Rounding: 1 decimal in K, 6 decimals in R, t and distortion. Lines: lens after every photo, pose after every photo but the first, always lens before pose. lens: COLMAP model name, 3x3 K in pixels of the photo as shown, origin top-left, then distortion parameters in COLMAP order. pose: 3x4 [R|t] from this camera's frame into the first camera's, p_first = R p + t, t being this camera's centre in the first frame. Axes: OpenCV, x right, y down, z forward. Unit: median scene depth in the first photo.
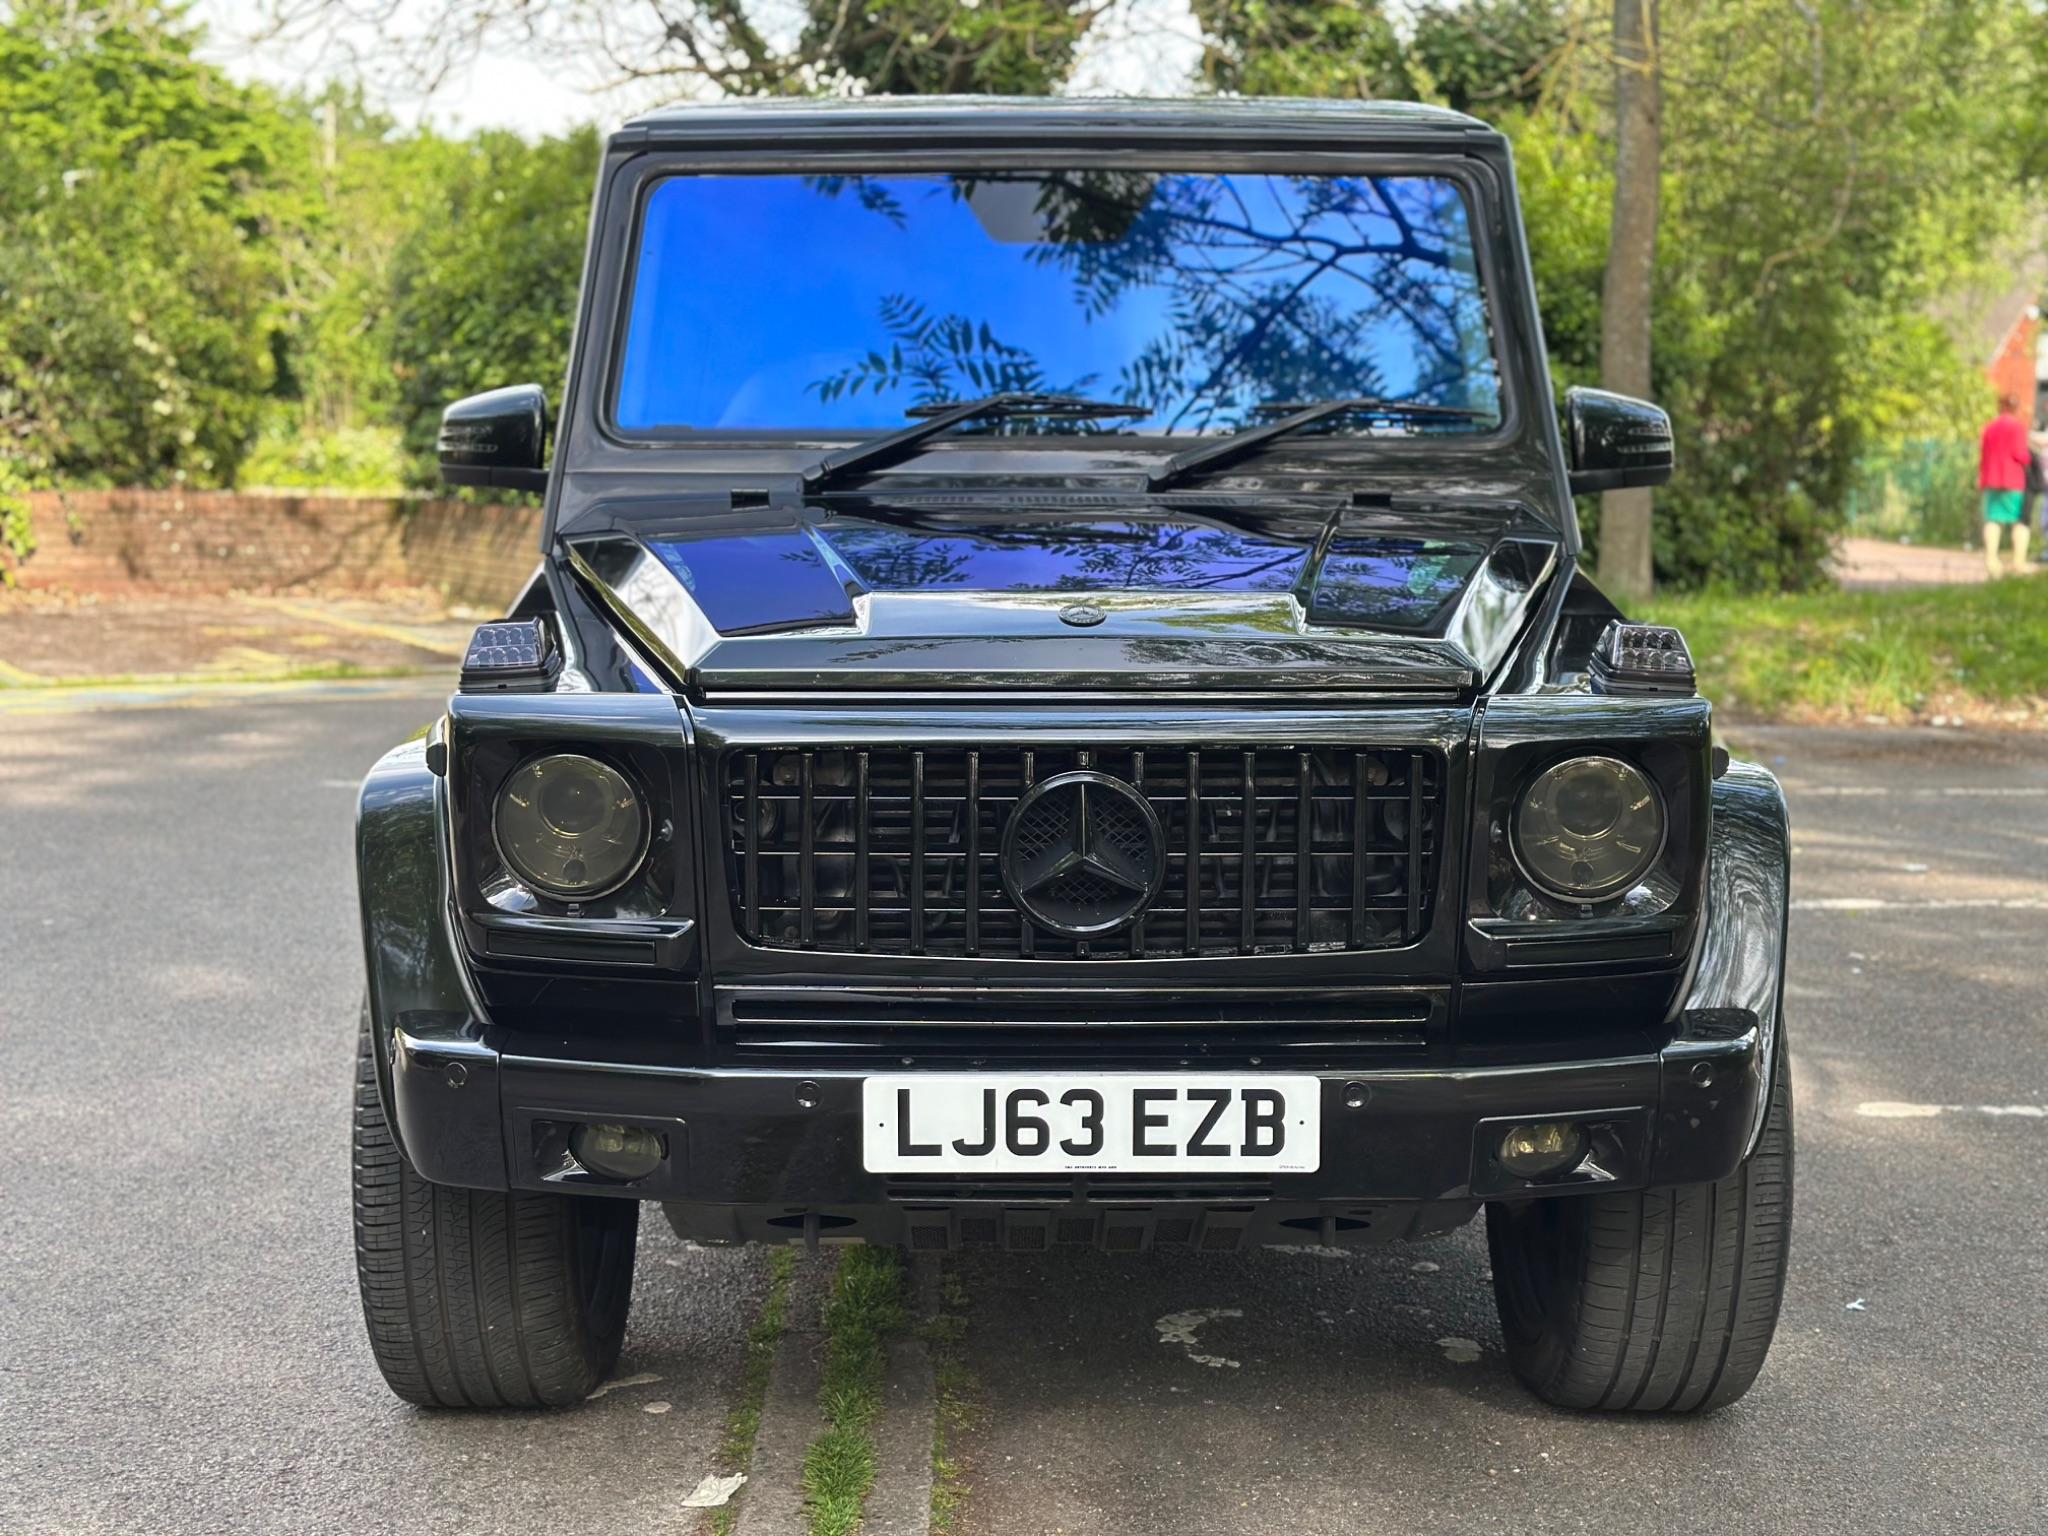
lens RADIAL K [[2849.9, 0, 1031.9], [0, 2849.9, 775.8], [0, 0, 1]] dist [0.115966, 0.000000]
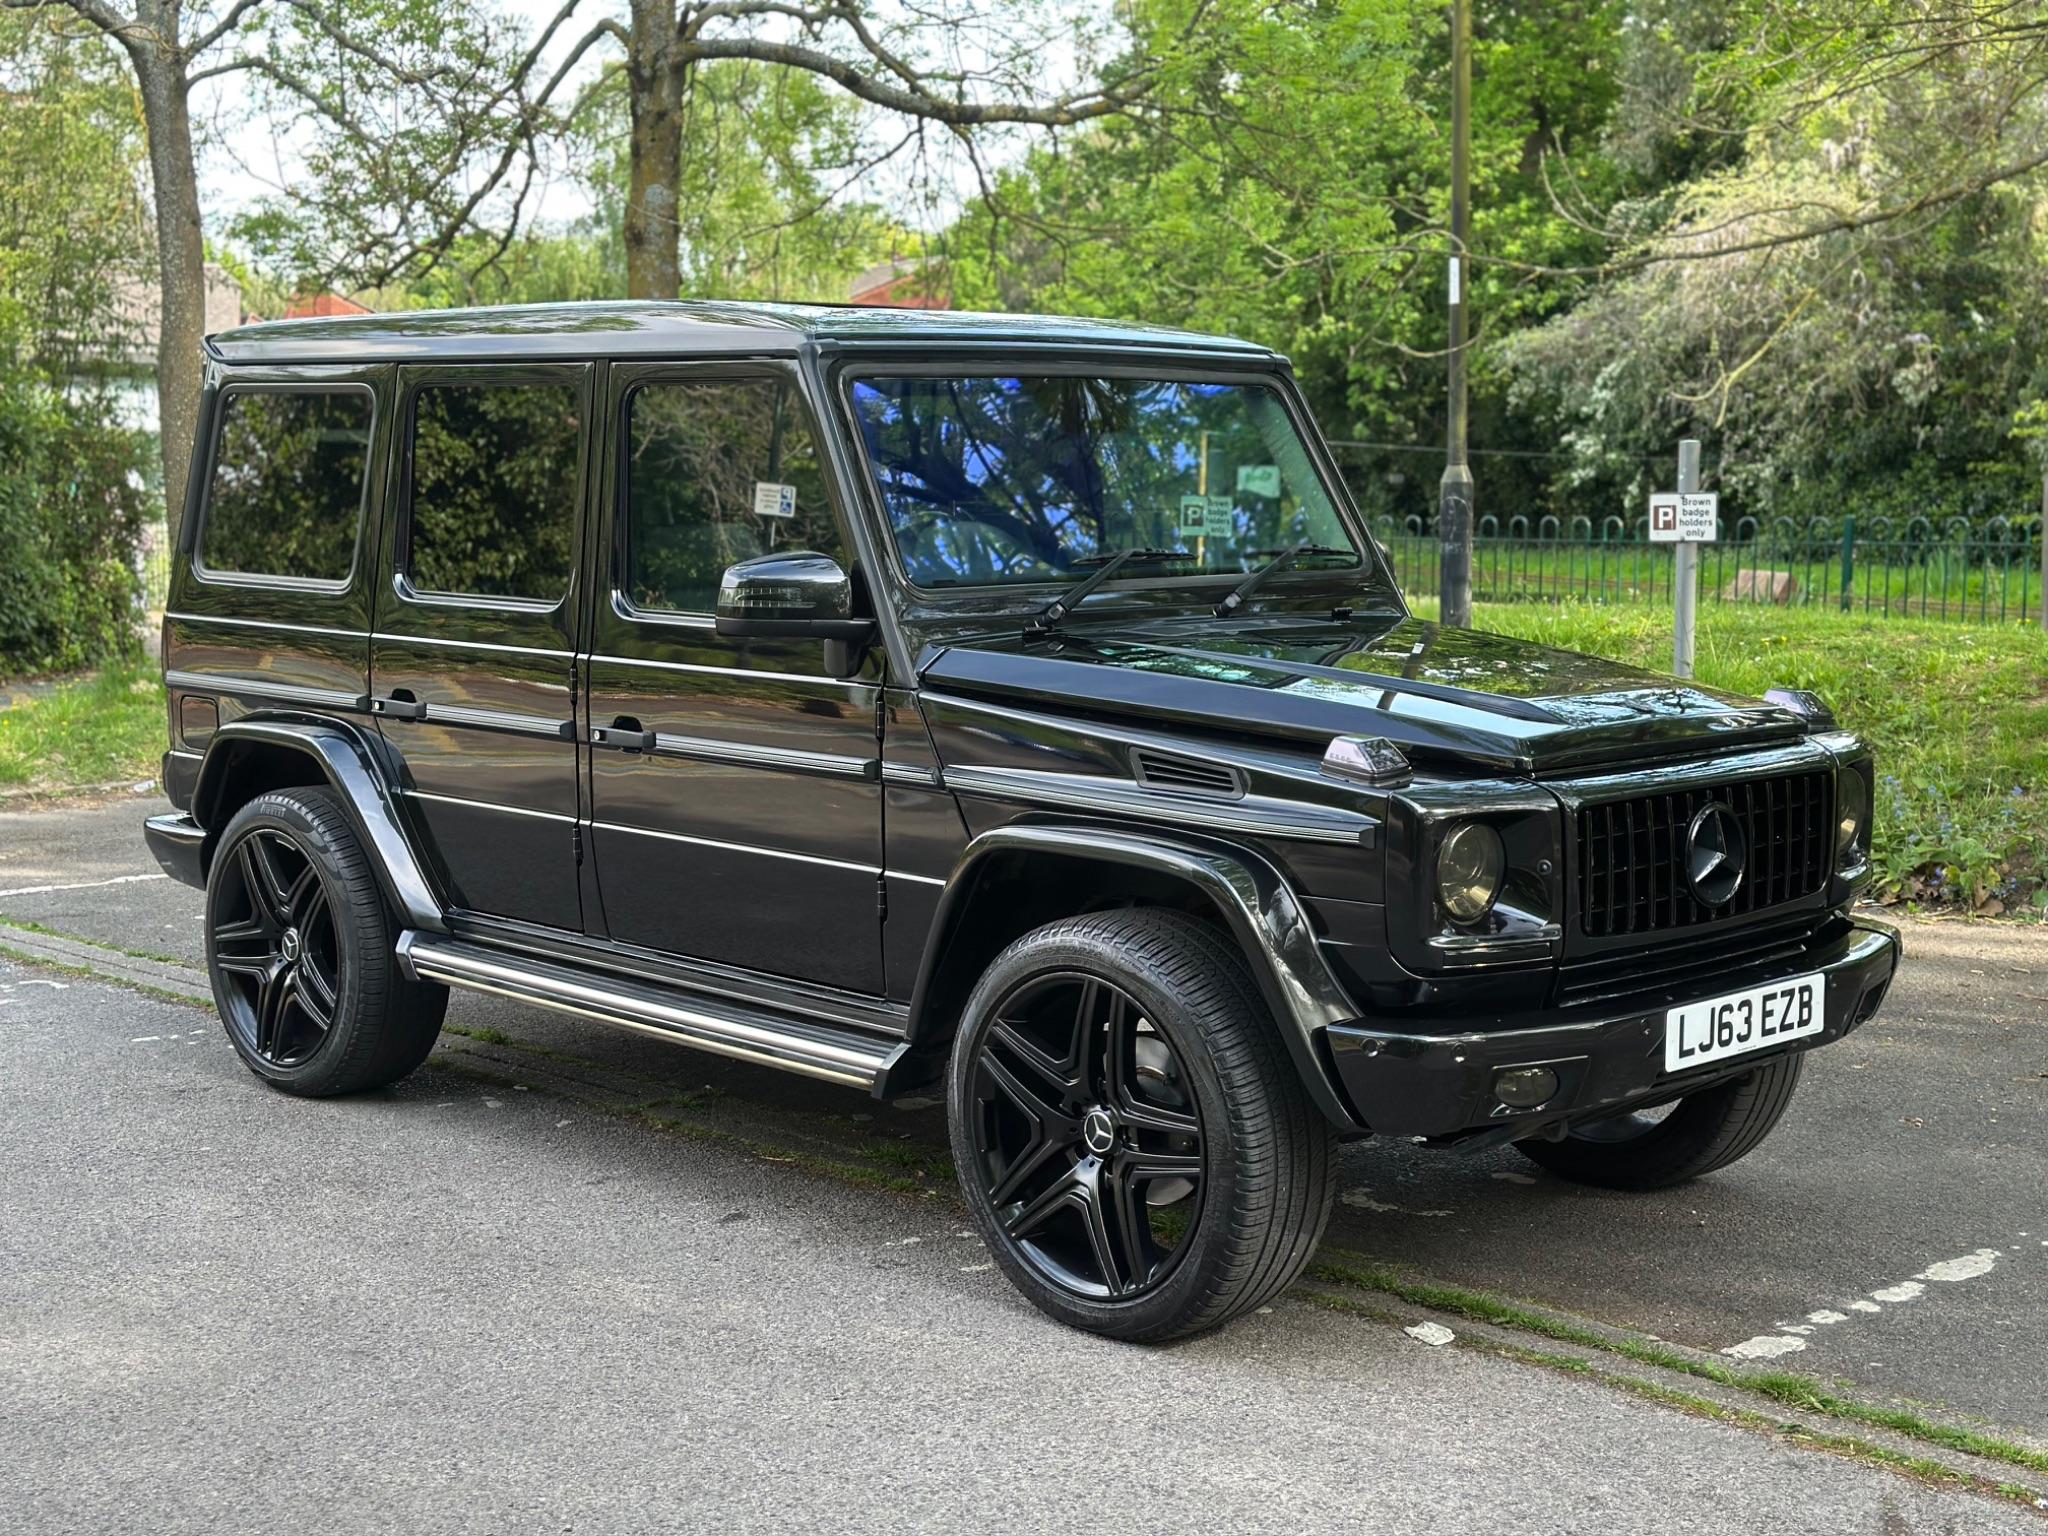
lens RADIAL K [[2849.9, 0, 995.3], [0, 2849.9, 771.2], [0, 0, 1]] dist [0.115966, 0.000000]
pose [[0.708354, -0.076499, 0.701700, -1.391754], [0.087335, 0.995970, 0.020418, -0.086372], [-0.700434, 0.046820, 0.712180, 0.144530]]
